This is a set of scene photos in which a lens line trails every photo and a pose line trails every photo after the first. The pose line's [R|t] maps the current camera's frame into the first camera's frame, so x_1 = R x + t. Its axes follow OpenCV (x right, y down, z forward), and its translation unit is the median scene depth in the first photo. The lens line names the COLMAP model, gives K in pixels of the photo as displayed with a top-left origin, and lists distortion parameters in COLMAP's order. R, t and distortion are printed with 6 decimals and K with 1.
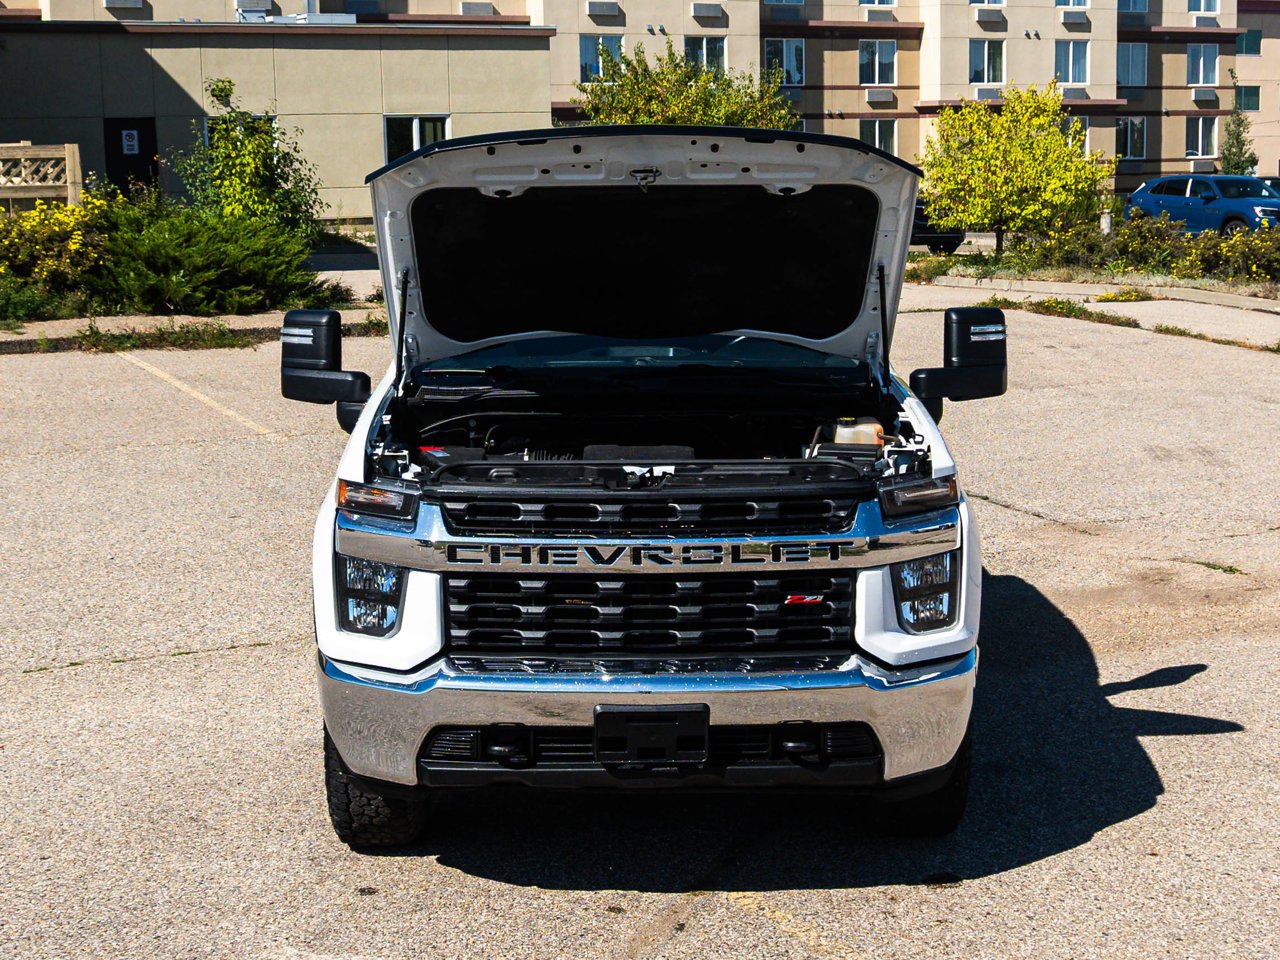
lens RADIAL K [[2206.5, 0, 649.0], [0, 2206.5, 507.8], [0, 0, 1]] dist [-0.010880, 0.000000]
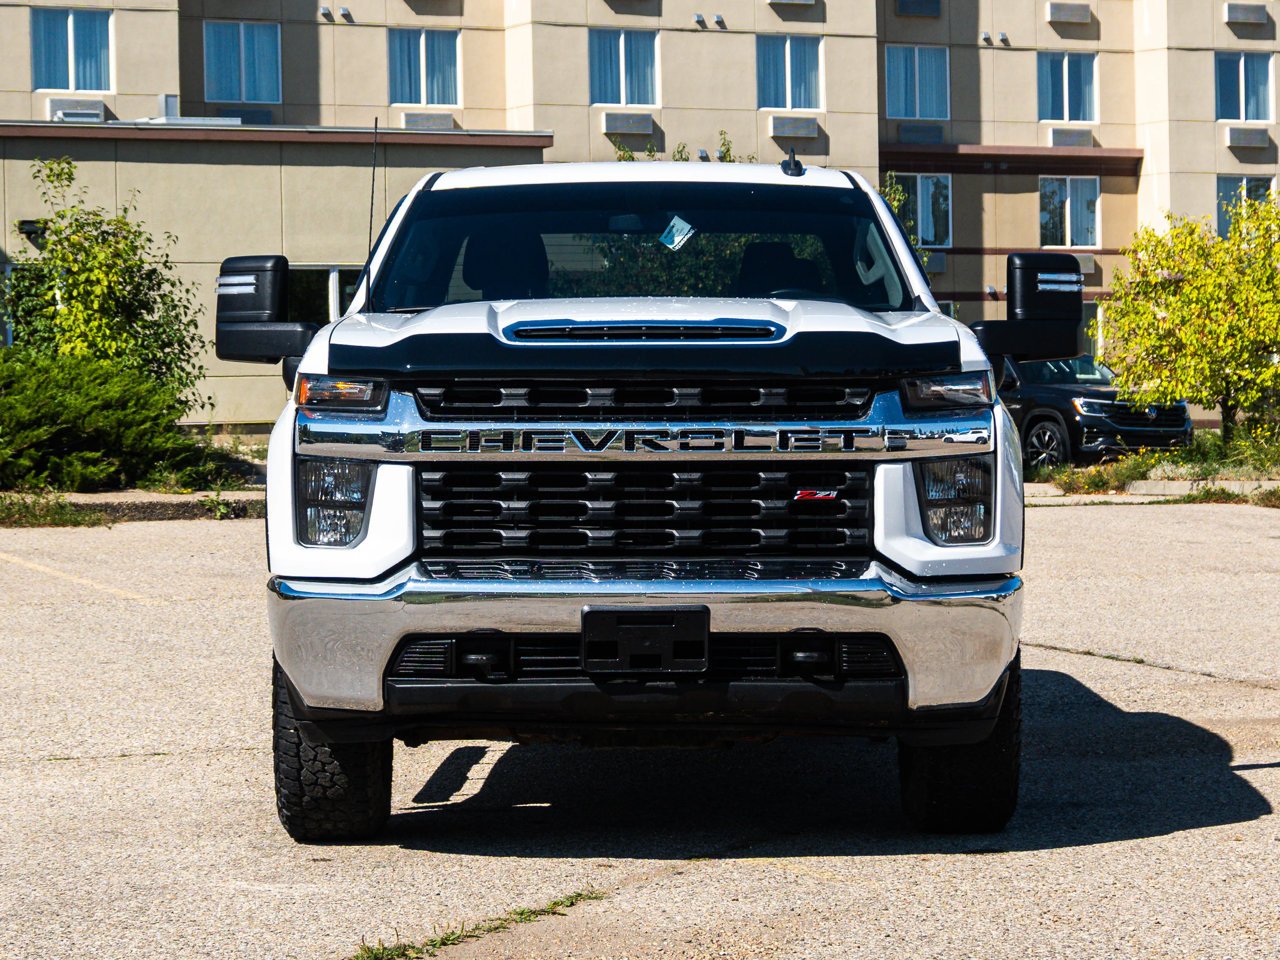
lens RADIAL K [[3849.3, 0, 648.1], [0, 3849.3, 546.8], [0, 0, 1]] dist [0.015650, 0.000000]
pose [[0.999850, 0.002123, -0.017173, 0.027730], [-0.004324, 0.991617, -0.129141, 0.254765], [0.016755, 0.129196, 0.991478, -0.533046]]
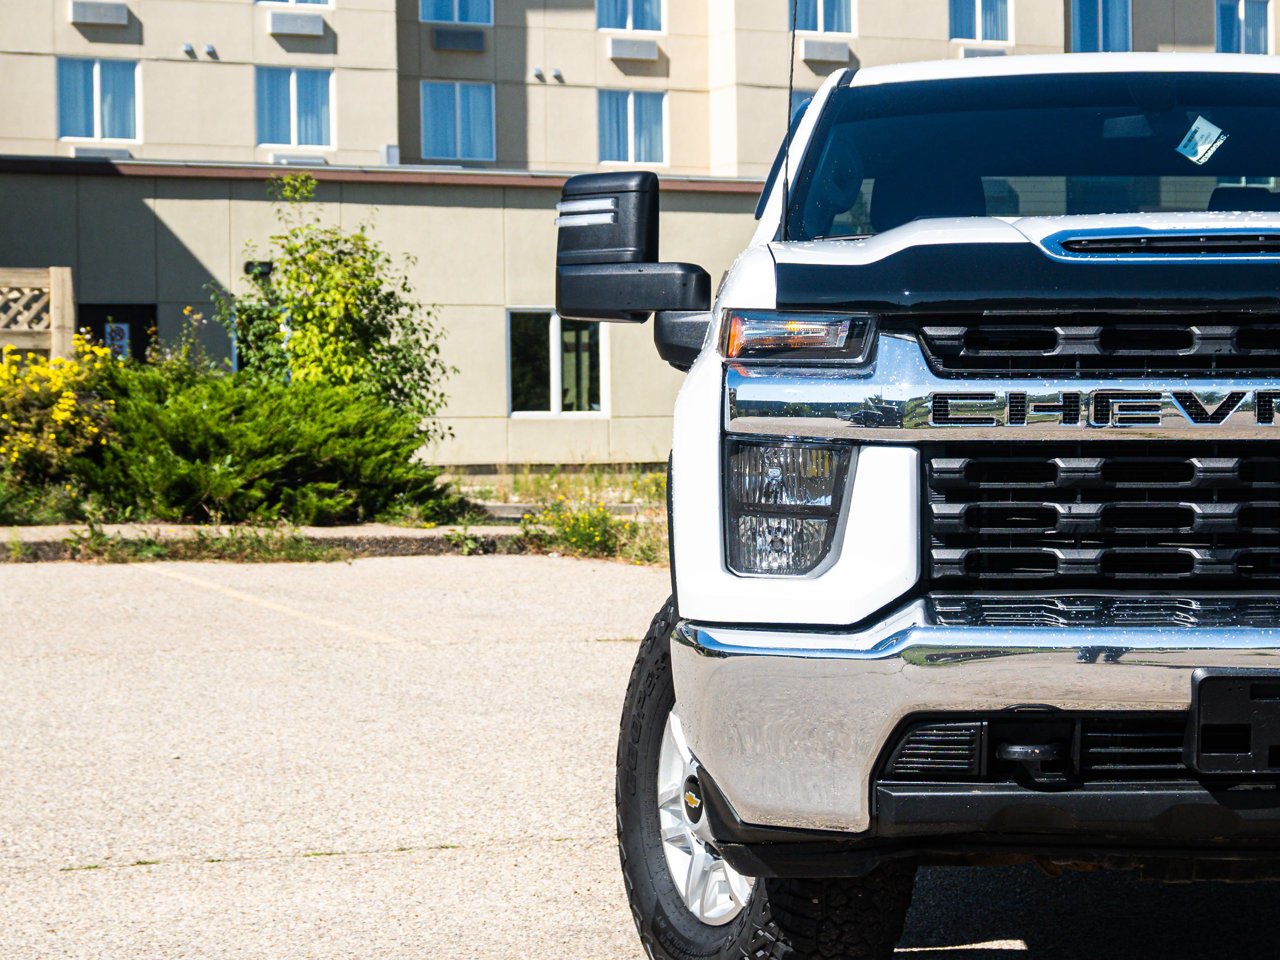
lens RADIAL K [[3403.5, 0, 759.8], [0, 3403.5, 485.4], [0, 0, 1]] dist [0.034646, 0.000000]
pose [[0.999669, 0.005119, -0.025213, -0.108211], [-0.009082, 0.987129, -0.159666, 0.173814], [0.024071, 0.159842, 0.986849, 0.121010]]
